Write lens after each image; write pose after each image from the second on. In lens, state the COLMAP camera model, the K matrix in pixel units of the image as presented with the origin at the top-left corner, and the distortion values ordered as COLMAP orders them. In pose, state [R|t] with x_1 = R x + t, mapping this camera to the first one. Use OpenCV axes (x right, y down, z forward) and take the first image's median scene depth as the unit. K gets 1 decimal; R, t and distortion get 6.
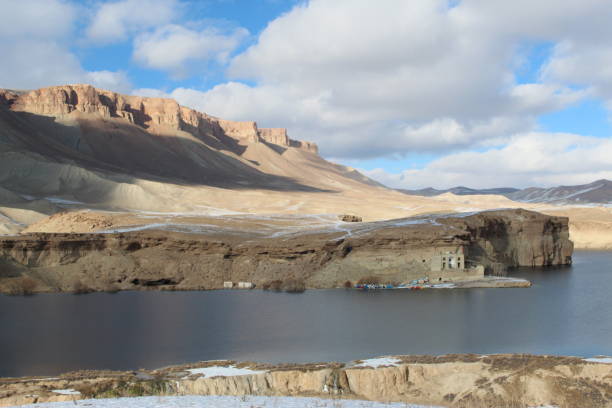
lens RADIAL K [[797.1, 0, 308.0], [0, 797.1, 201.0], [0, 0, 1]] dist [-0.038729, 0.000000]
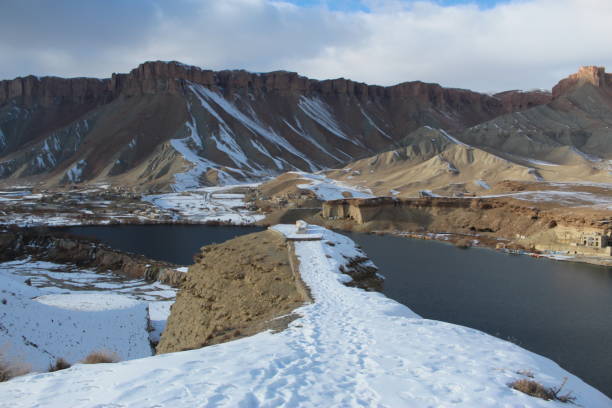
lens RADIAL K [[517.1, 0, 305.0], [0, 517.1, 203.3], [0, 0, 1]] dist [-0.161201, 0.148452]
pose [[0.519432, 0.068168, -0.851788, 0.645751], [0.017725, 0.995739, 0.090497, -0.070547], [0.854328, -0.062105, 0.516011, 0.165782]]
